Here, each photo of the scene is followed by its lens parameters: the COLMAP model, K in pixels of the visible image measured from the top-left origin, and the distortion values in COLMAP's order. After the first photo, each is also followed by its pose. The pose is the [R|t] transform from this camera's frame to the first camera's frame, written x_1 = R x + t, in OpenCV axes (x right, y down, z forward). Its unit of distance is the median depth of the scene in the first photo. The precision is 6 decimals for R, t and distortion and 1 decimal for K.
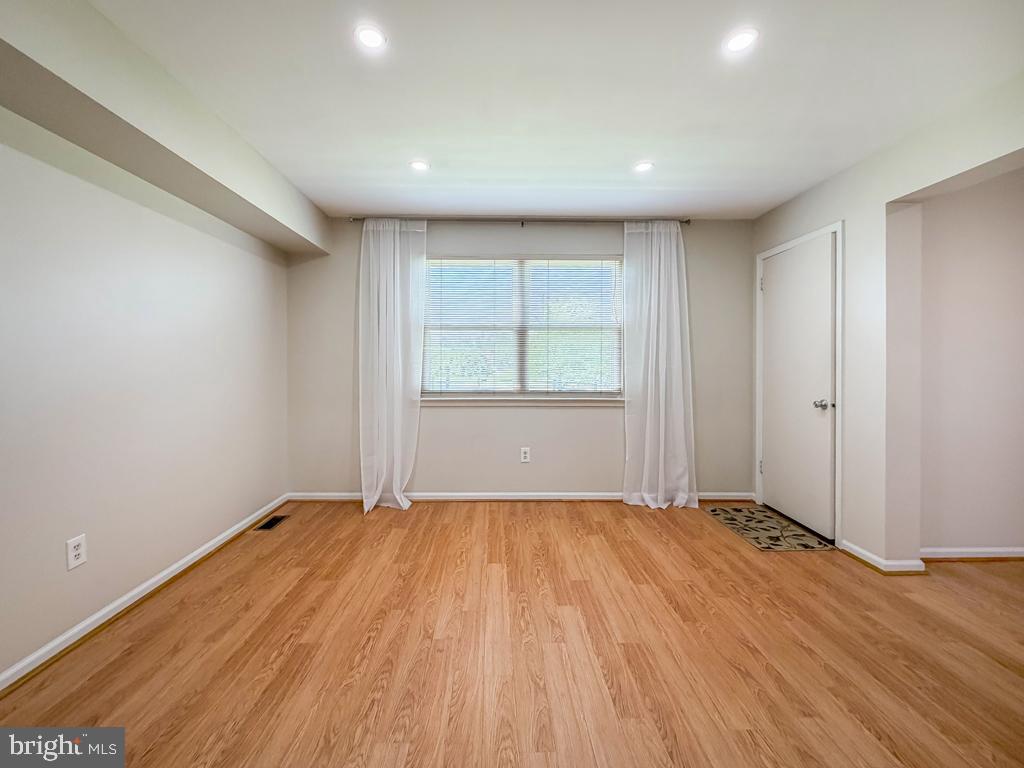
lens RADIAL K [[418.8, 0, 495.9], [0, 418.8, 363.3], [0, 0, 1]] dist [-0.000711, 0.000236]
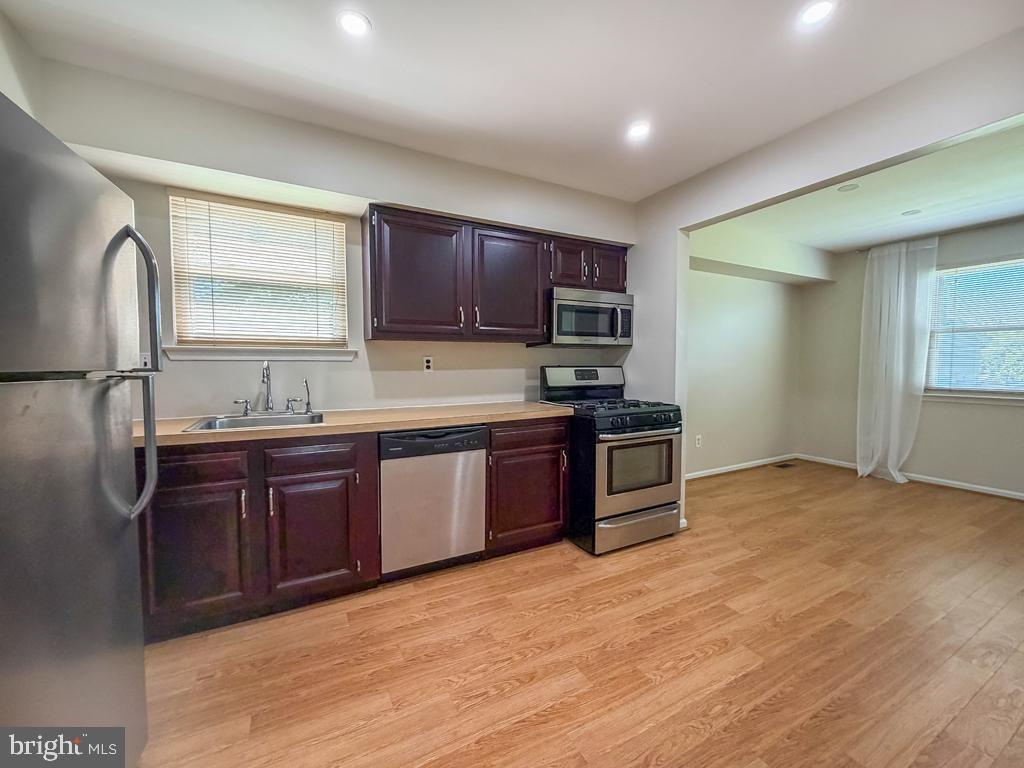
lens RADIAL K [[388.7, 0, 523.9], [0, 388.7, 382.9], [0, 0, 1]] dist [-0.000828, -0.000101]
pose [[0.461647, 0.042652, -0.886037, 0.339199], [-0.000184, 0.998848, 0.047987, 0.002494], [0.887063, -0.021990, 0.461123, -0.616120]]
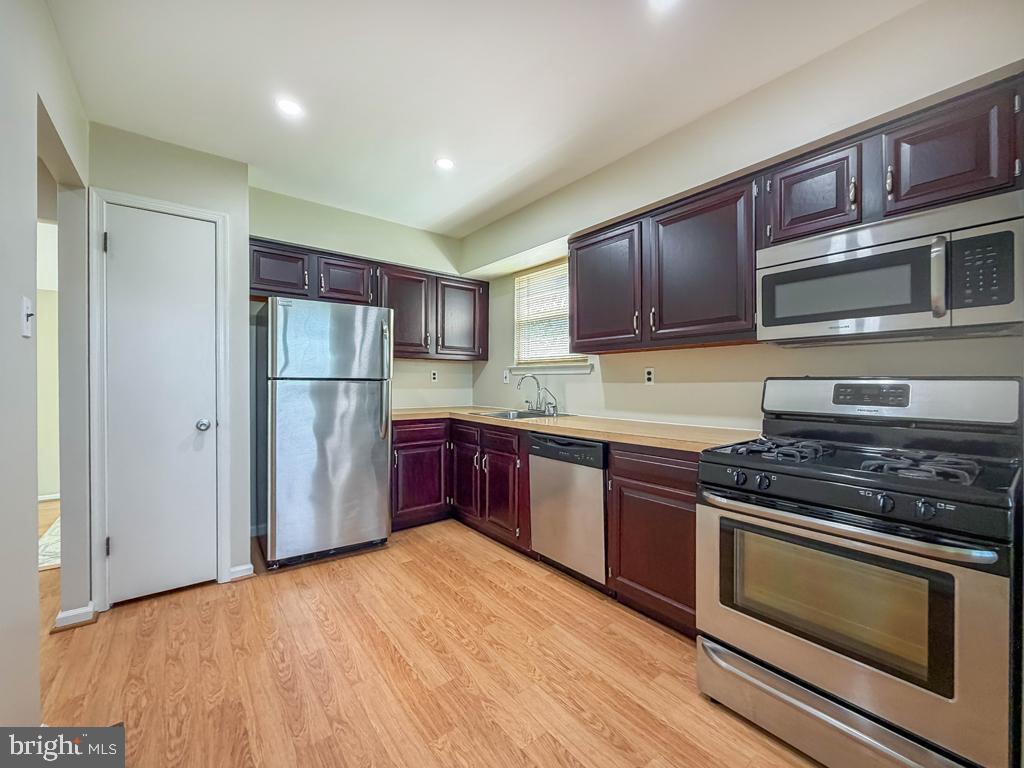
lens RADIAL K [[416.6, 0, 516.6], [0, 416.6, 382.7], [0, 0, 1]] dist [0.000740, 0.000054]
pose [[-0.780624, 0.003270, -0.624993, 0.201801], [-0.000683, 0.999981, 0.006086, 0.012110], [0.625001, 0.005178, -0.780607, 0.188649]]
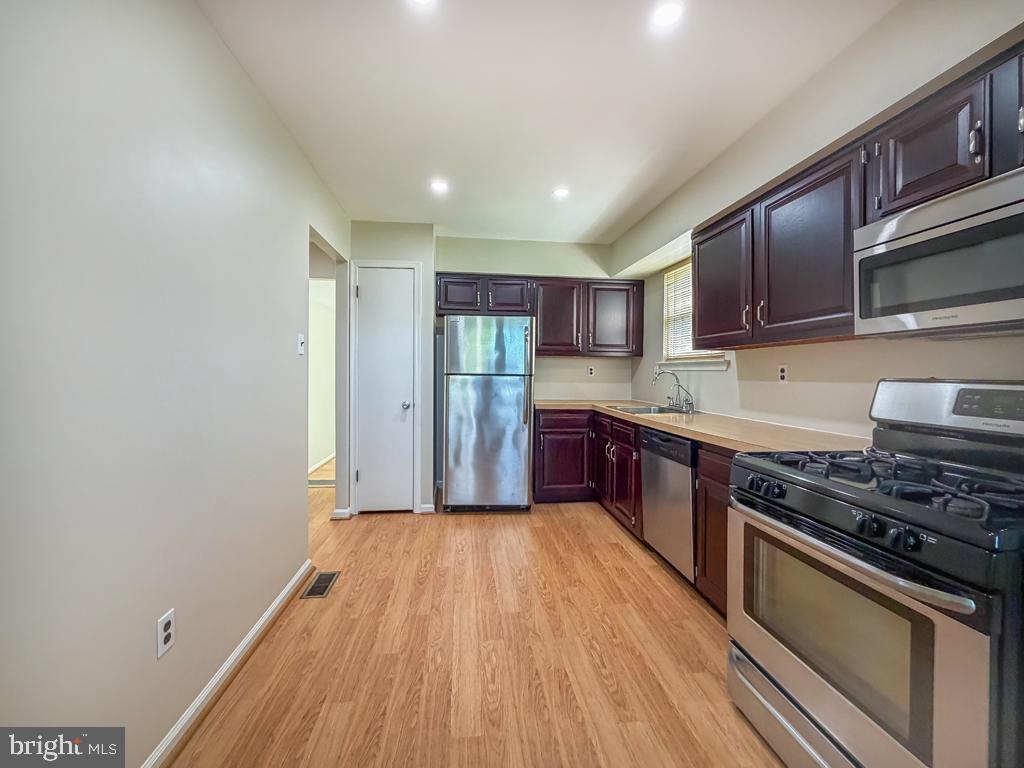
lens RADIAL K [[413.7, 0, 516.3], [0, 413.7, 375.2], [0, 0, 1]] dist [0.001162, -0.000016]
pose [[-0.991042, -0.004209, -0.133481, 0.019062], [-0.005427, 0.999947, 0.008767, 0.000443], [0.133437, 0.009413, -0.991013, 0.405134]]
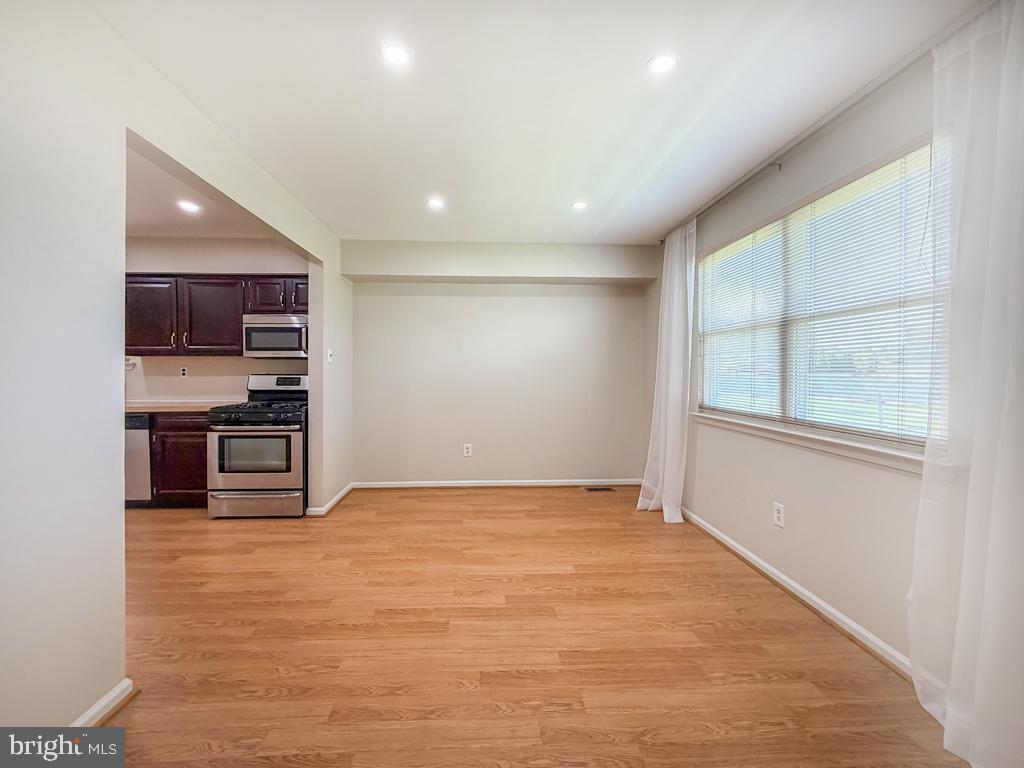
lens RADIAL K [[390.3, 0, 484.5], [0, 390.3, 375.7], [0, 0, 1]] dist [0.000893, -0.000030]
pose [[0.054840, 0.010341, -0.998442, 0.846110], [-0.005244, 0.999936, 0.010068, -0.004699], [0.998481, 0.004684, 0.054891, 0.648212]]
